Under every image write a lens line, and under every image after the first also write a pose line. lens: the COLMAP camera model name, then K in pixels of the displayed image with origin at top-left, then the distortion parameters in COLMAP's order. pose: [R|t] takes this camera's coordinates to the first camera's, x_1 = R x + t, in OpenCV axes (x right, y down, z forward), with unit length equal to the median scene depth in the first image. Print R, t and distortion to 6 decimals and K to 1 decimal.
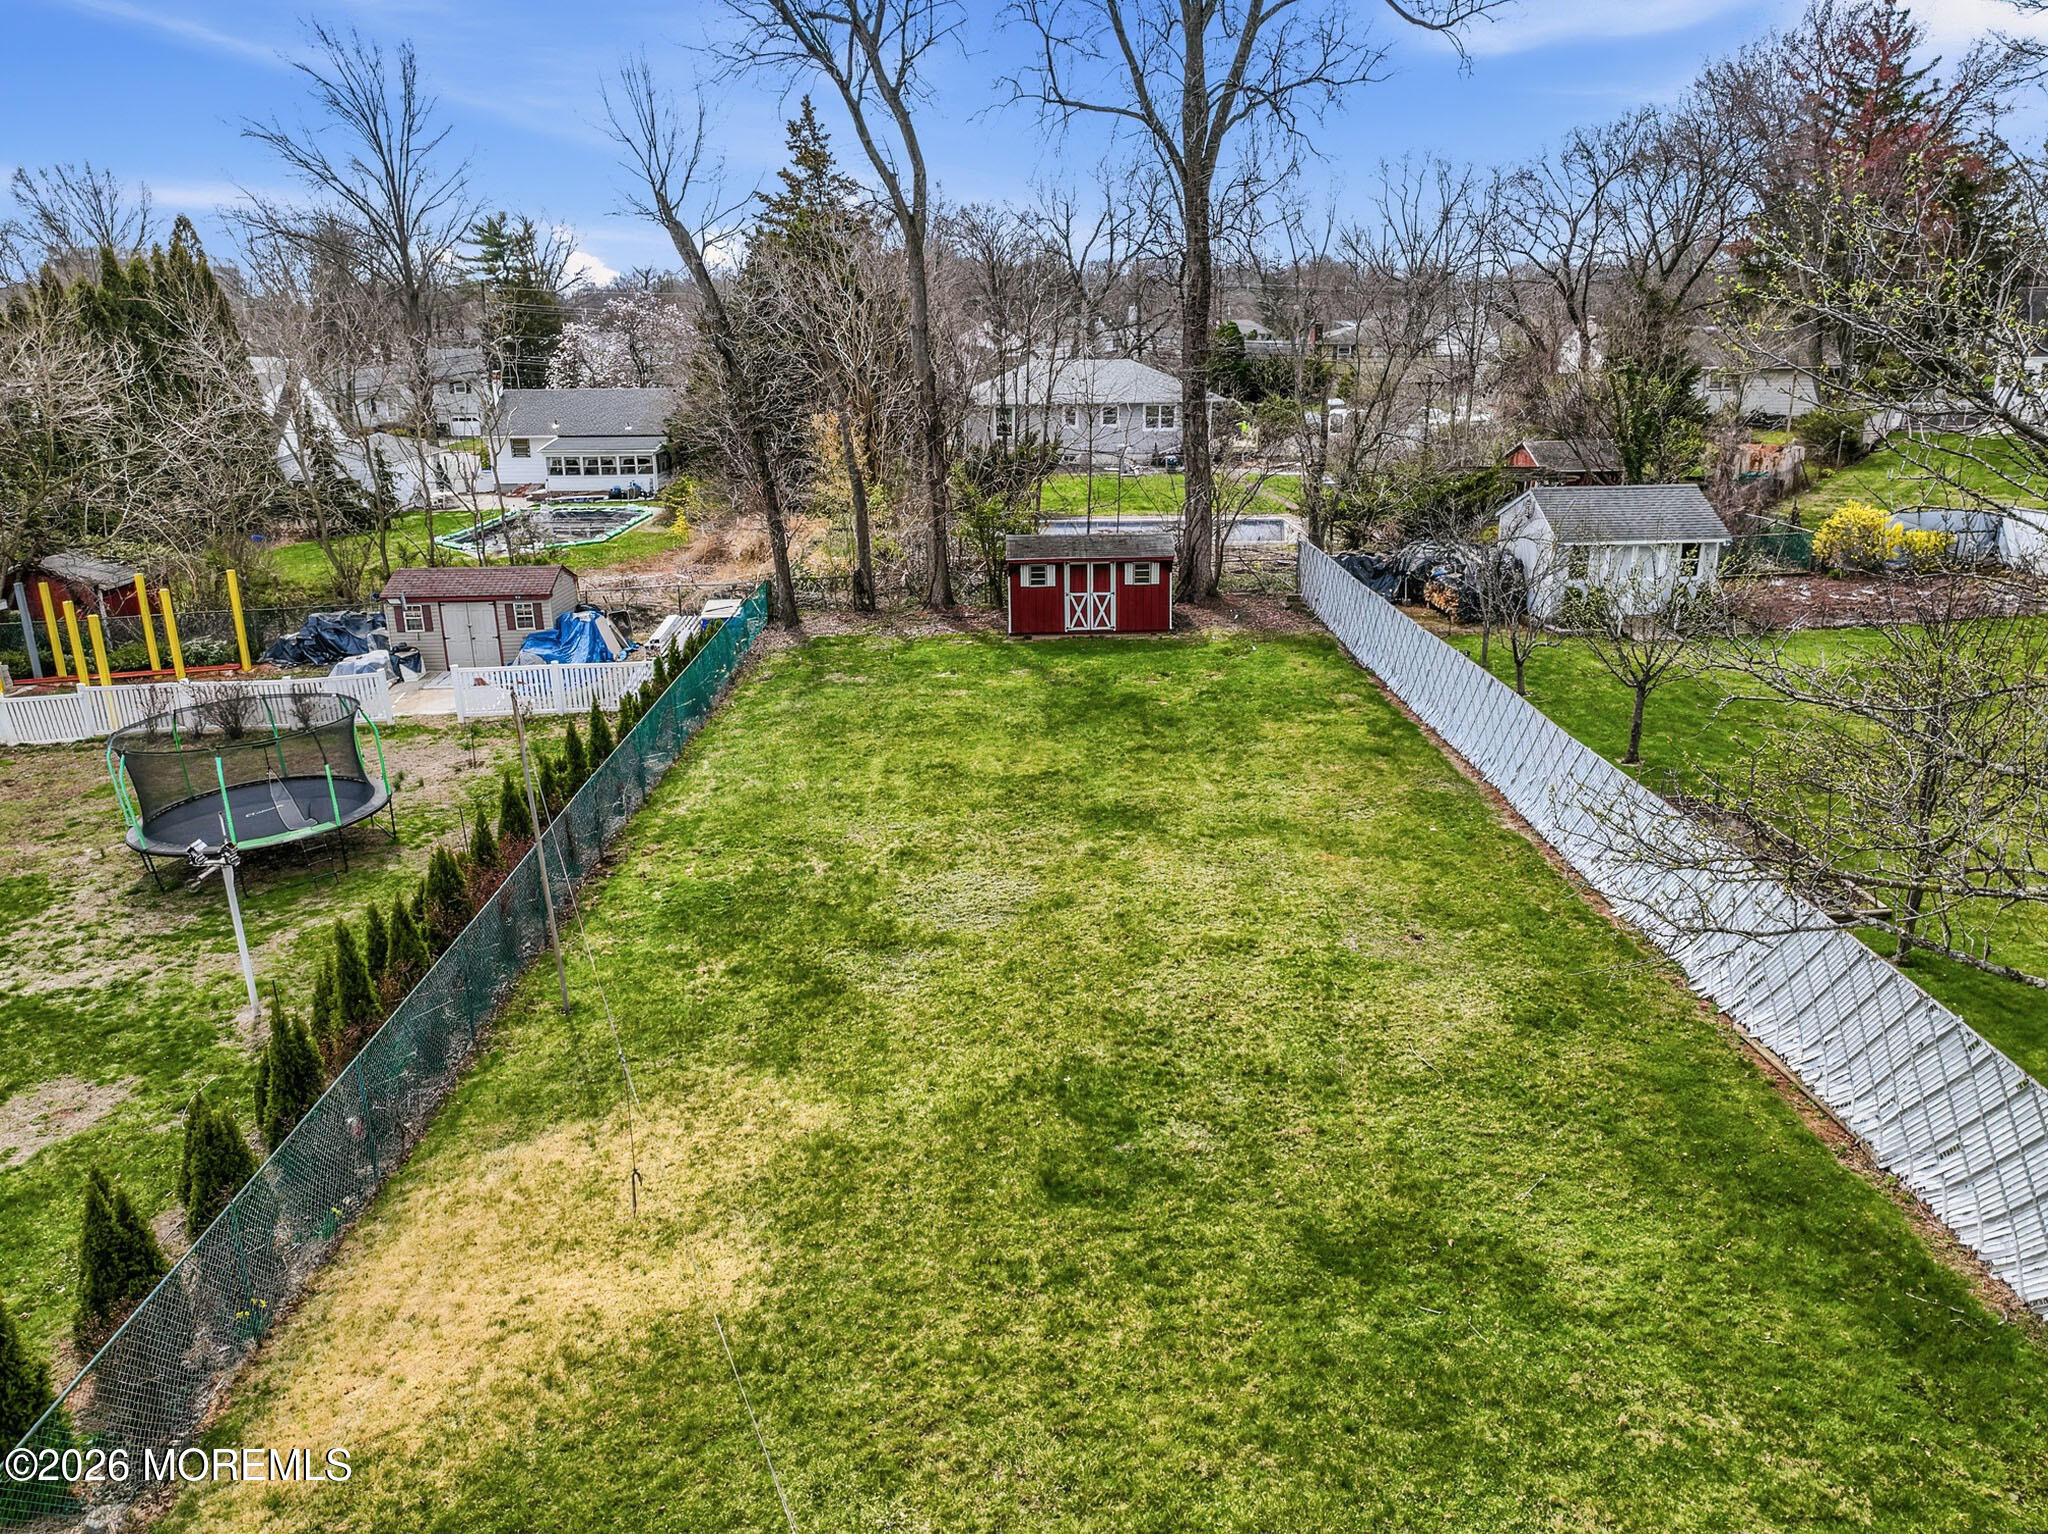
lens RADIAL K [[1428.8, 0, 1036.1], [0, 1428.8, 770.1], [0, 0, 1]] dist [-0.000831, -0.002502]
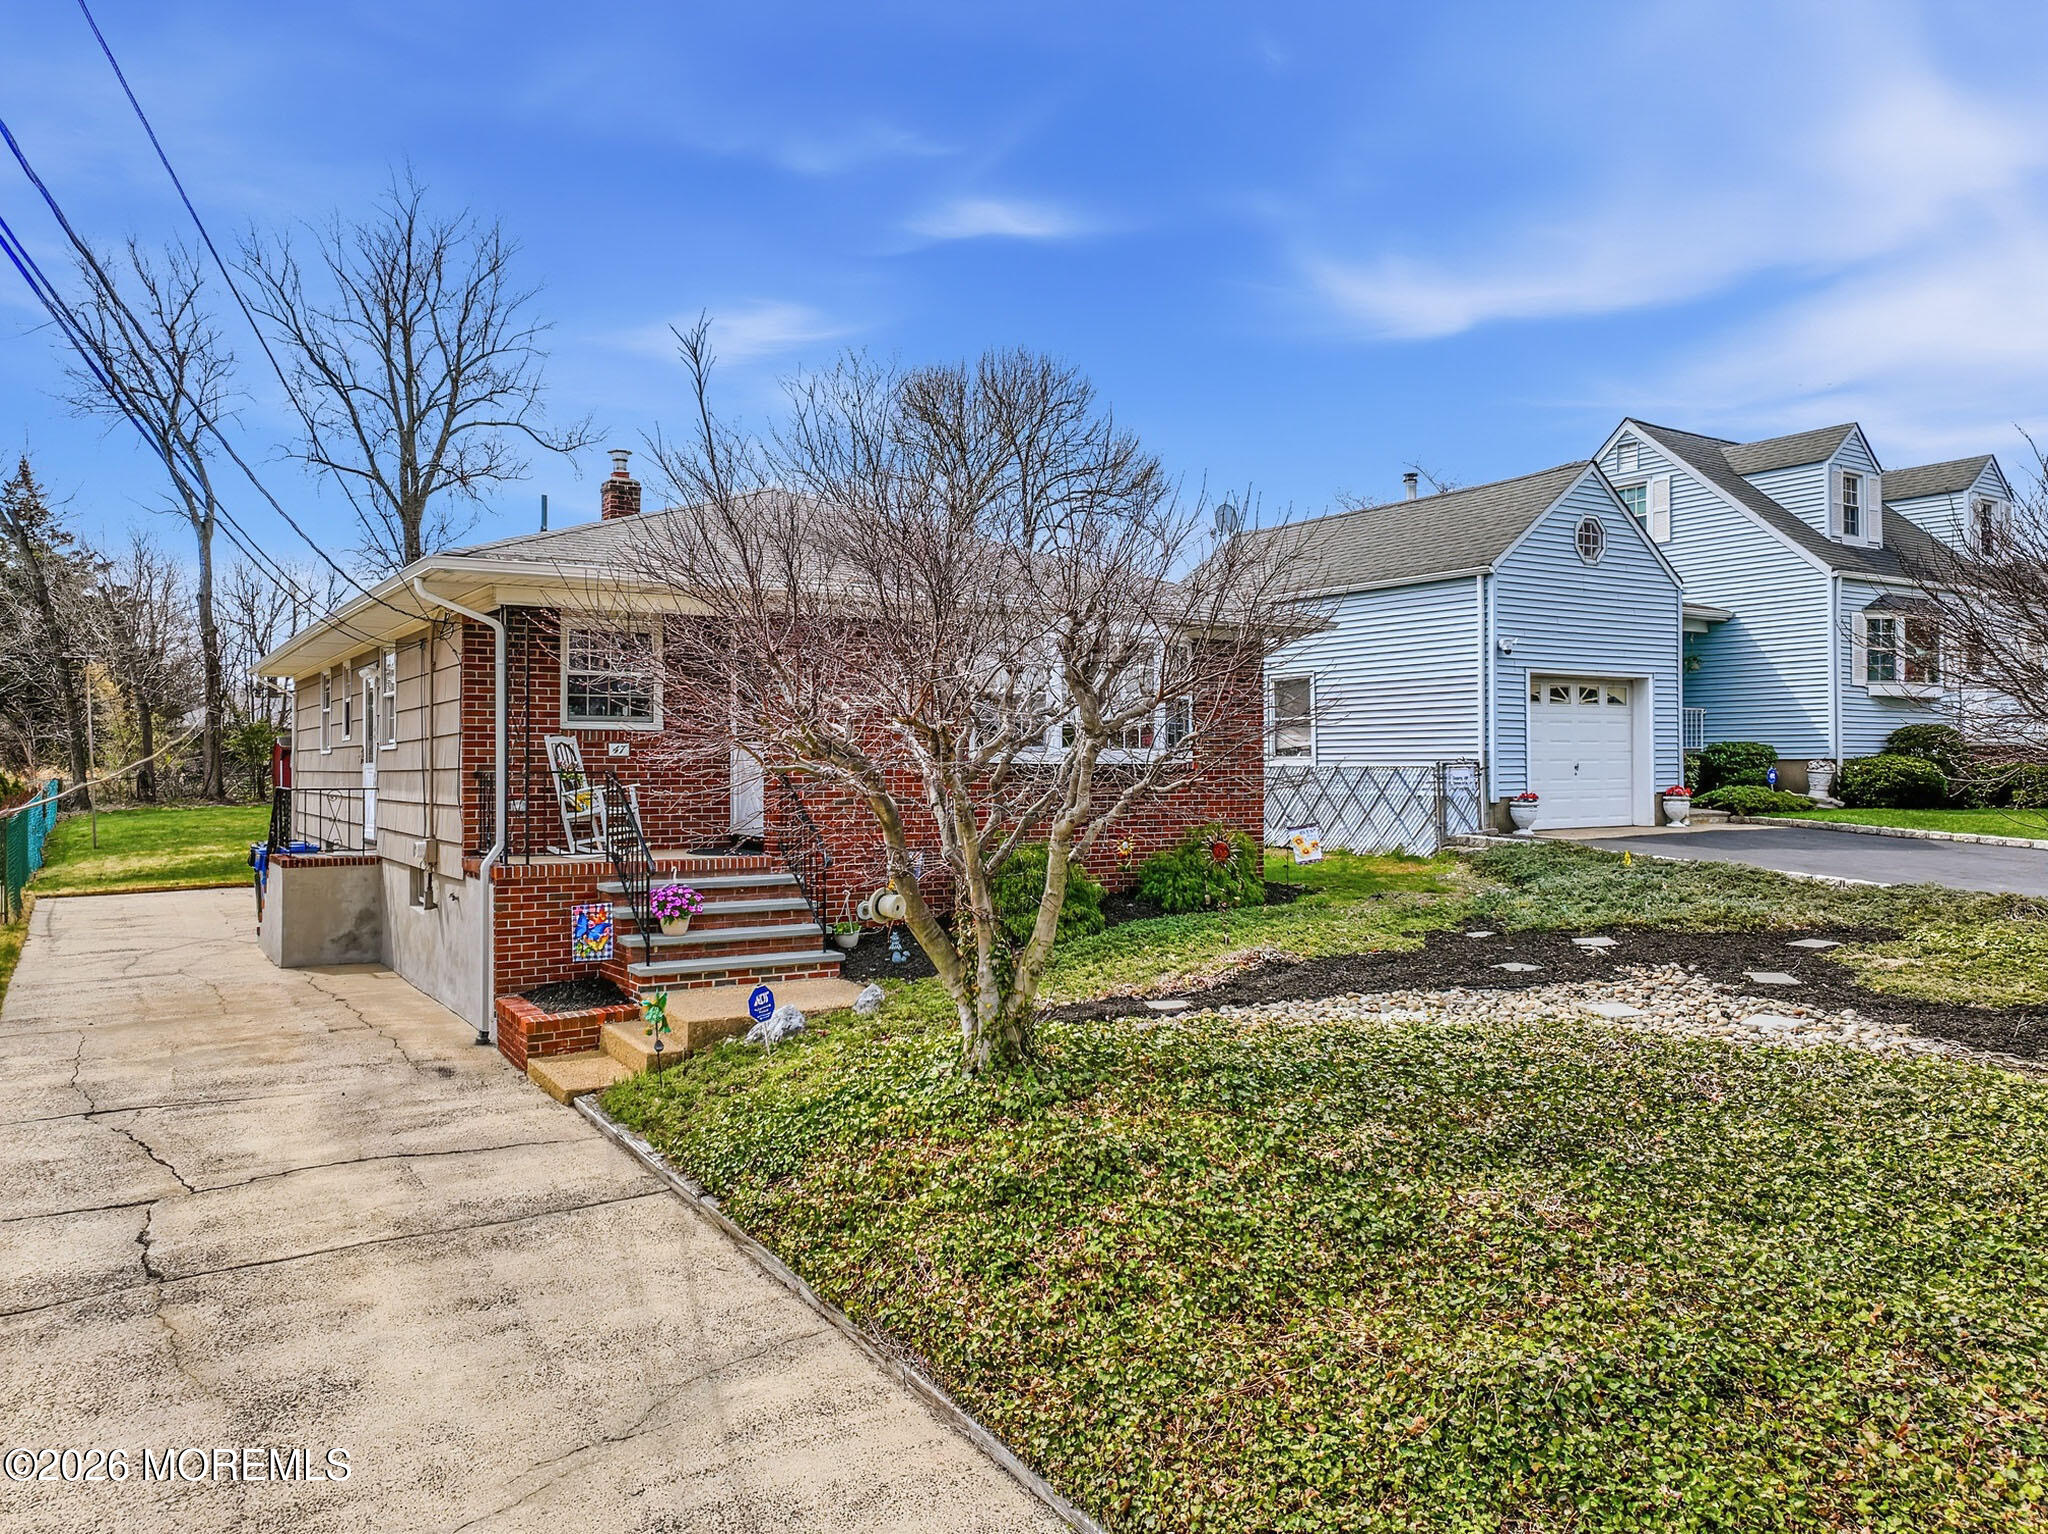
lens RADIAL K [[1428.8, 0, 1020.7], [0, 1428.8, 759.7], [0, 0, 1]] dist [-0.000831, -0.002502]
pose [[0.864289, 0.006361, 0.502955, -0.095378], [0.140163, 0.957268, -0.252966, 0.326055], [-0.483072, 0.289131, 0.826465, -0.535972]]
